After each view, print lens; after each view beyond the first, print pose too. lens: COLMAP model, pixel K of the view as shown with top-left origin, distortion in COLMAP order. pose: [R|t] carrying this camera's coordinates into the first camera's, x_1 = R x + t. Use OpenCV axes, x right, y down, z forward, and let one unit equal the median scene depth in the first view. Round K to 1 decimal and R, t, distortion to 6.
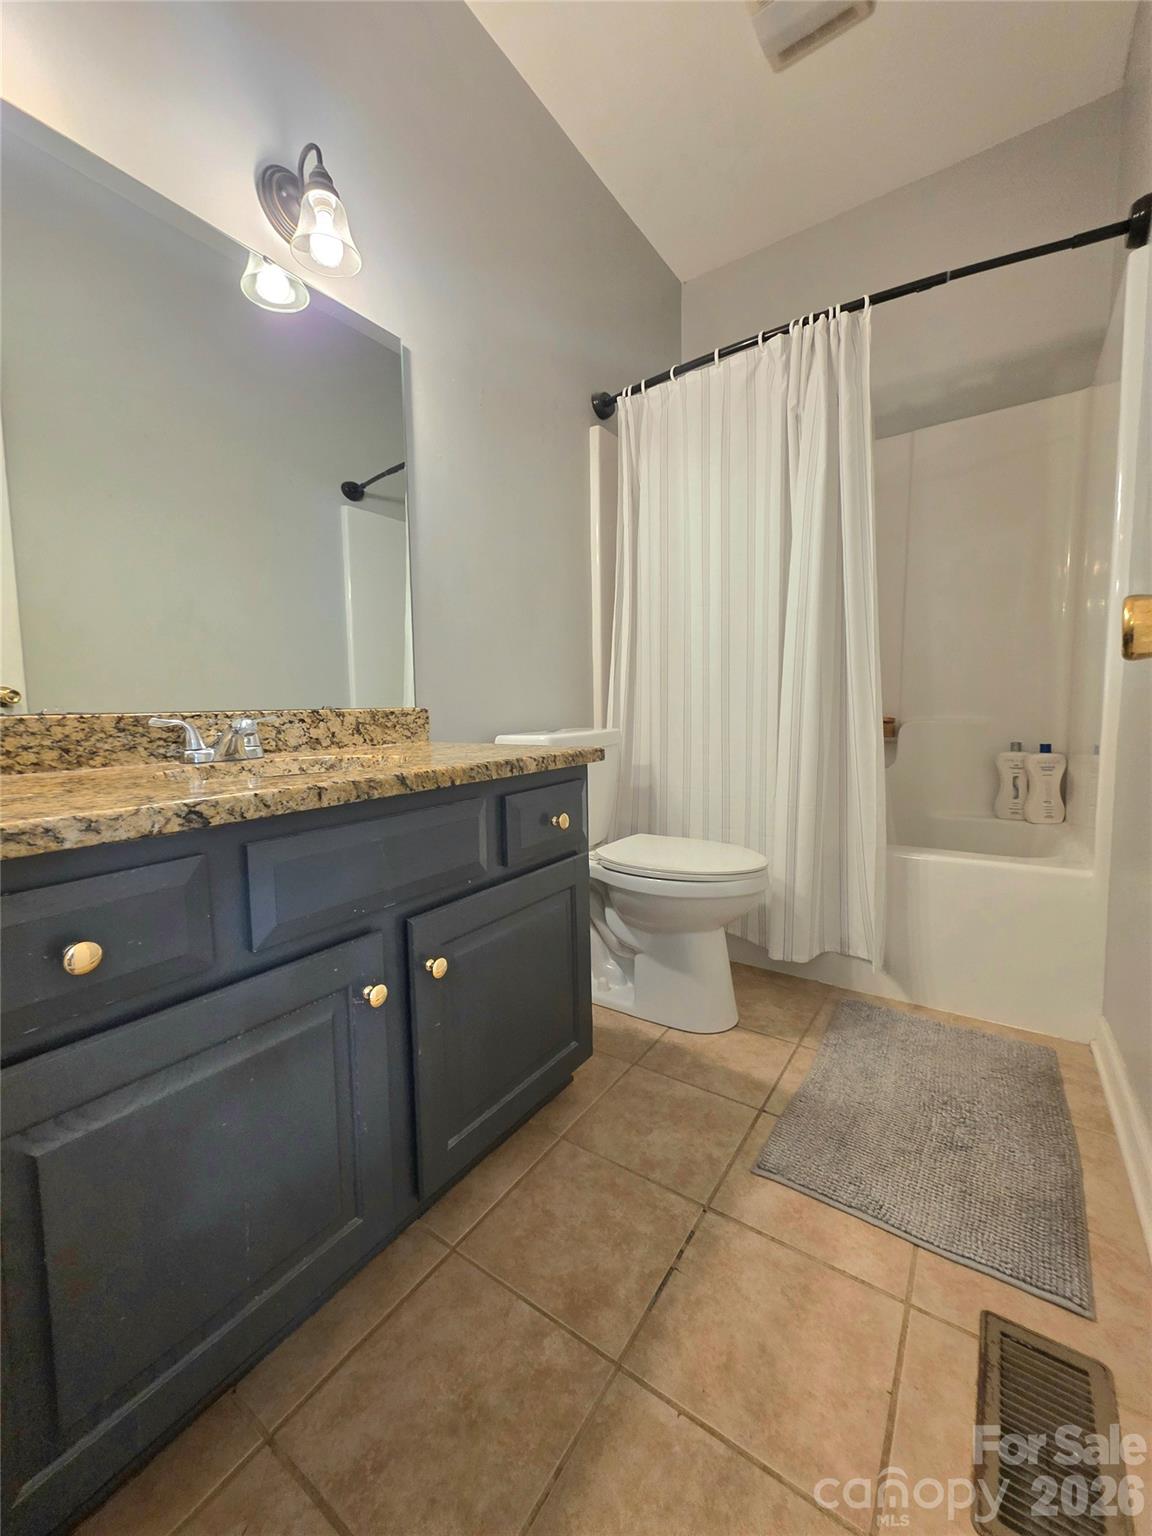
lens RADIAL K [[612.1, 0, 572.9], [0, 612.1, 761.1], [0, 0, 1]] dist [0.005502, -0.000463]
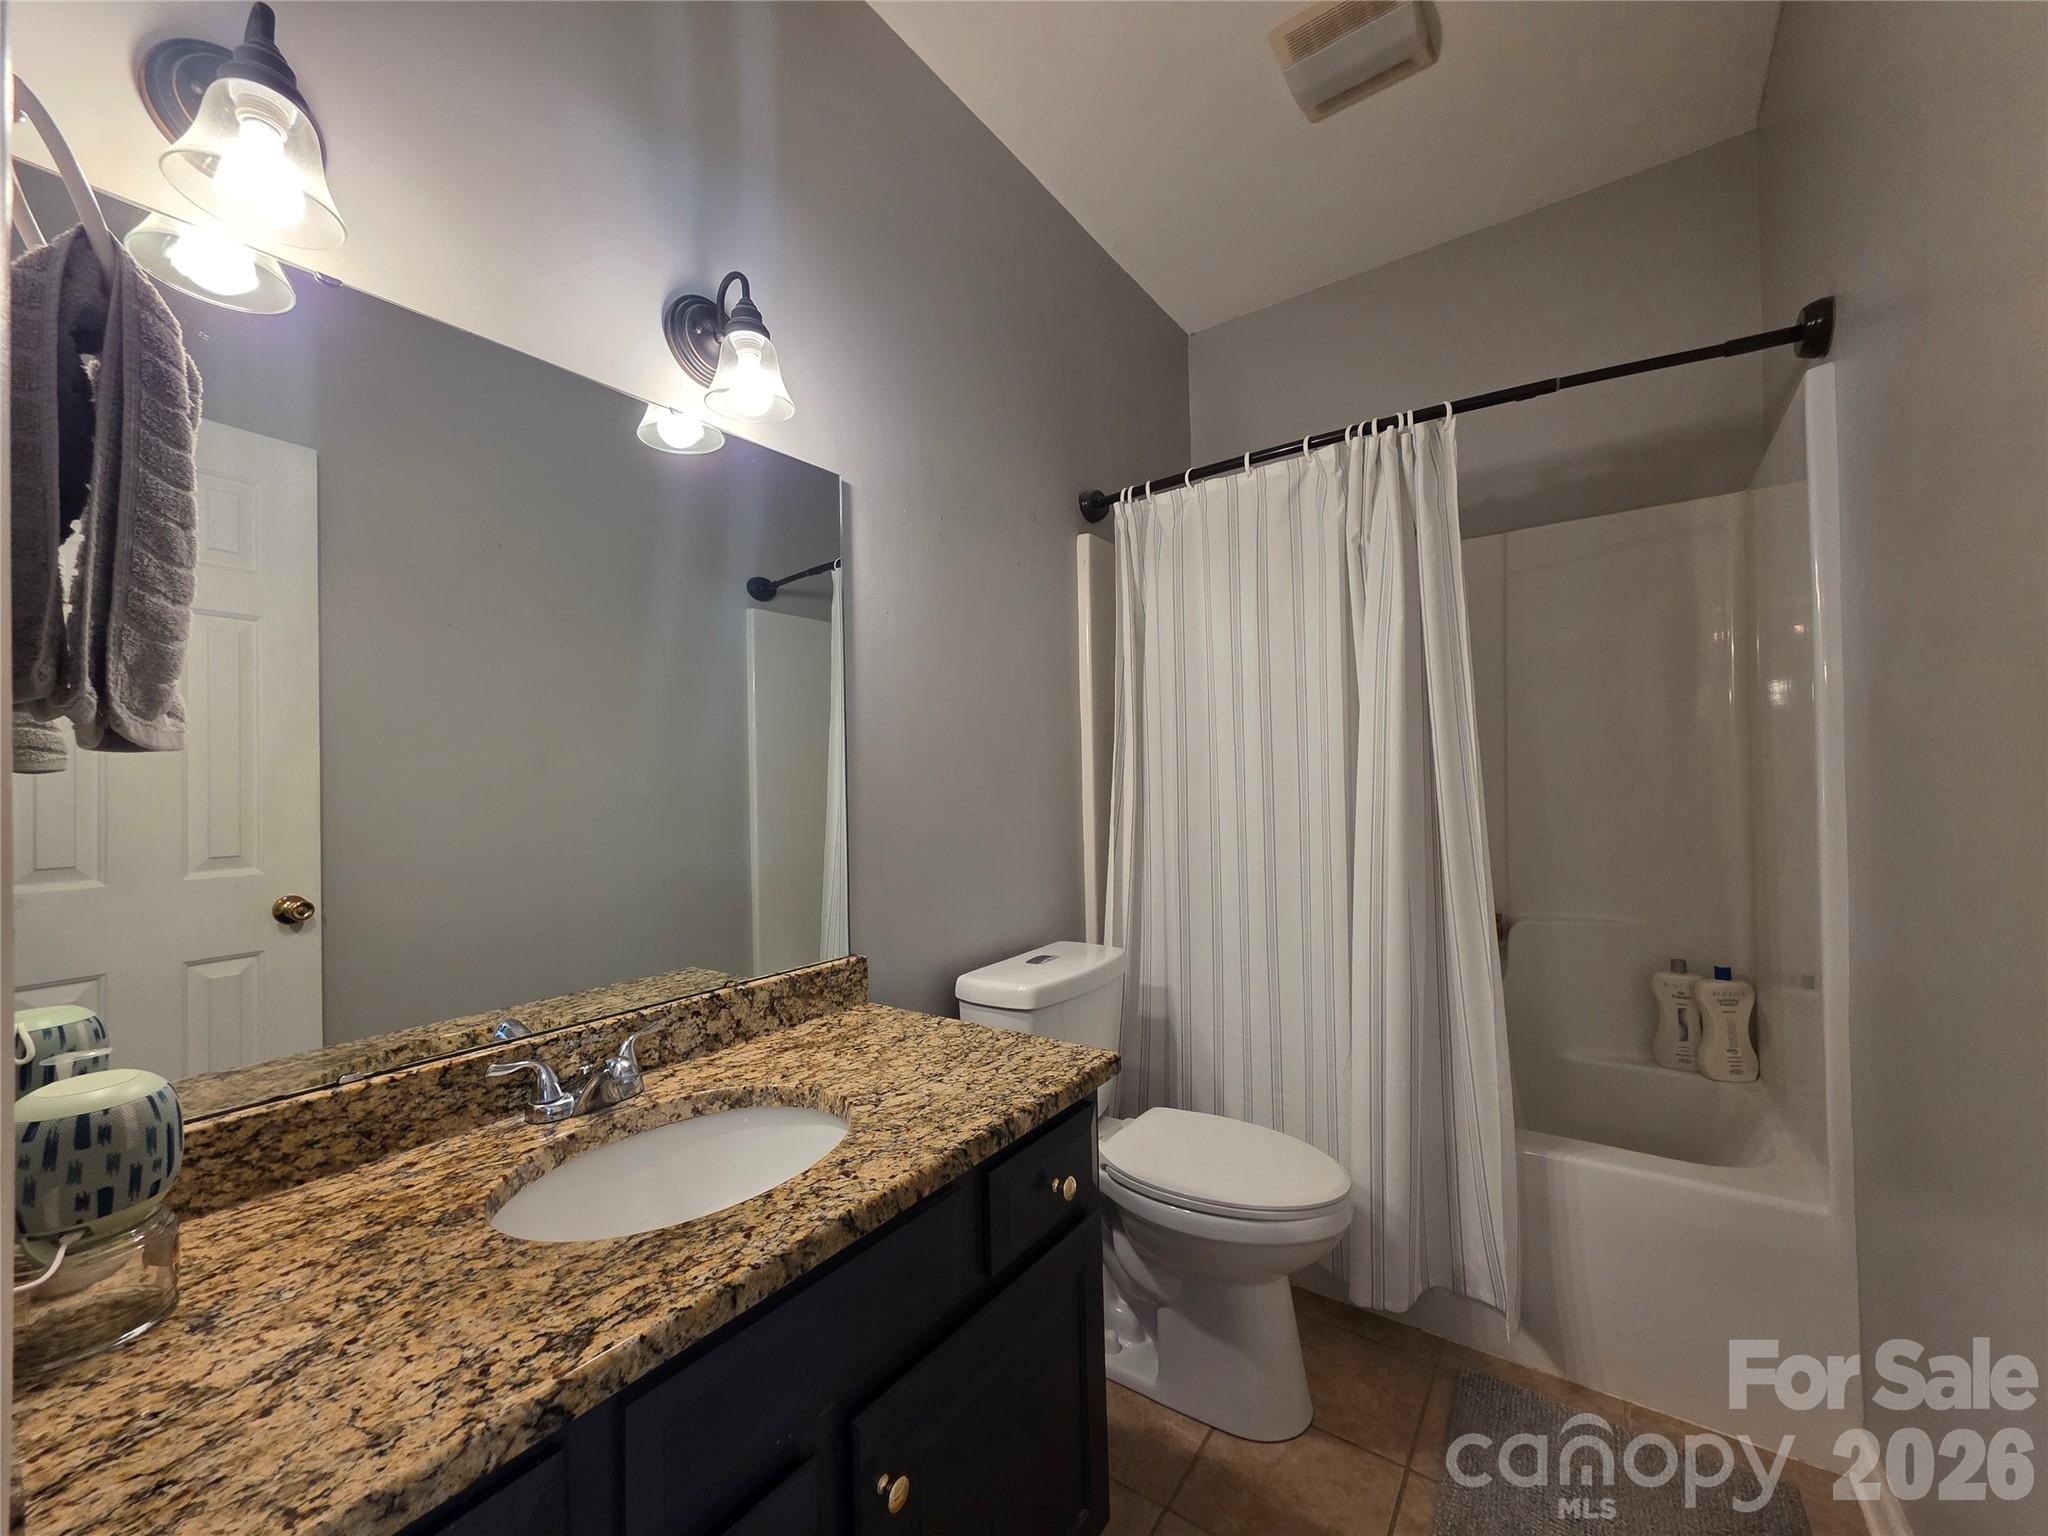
lens RADIAL K [[816.2, 0, 1024.7], [0, 816.2, 804.7], [0, 0, 1]] dist [0.005502, -0.000463]
pose [[0.999858, -0.004426, -0.016240, -0.034438], [0.002925, 0.995818, -0.091317, -0.178427], [0.016576, 0.091257, 0.995689, 0.027816]]
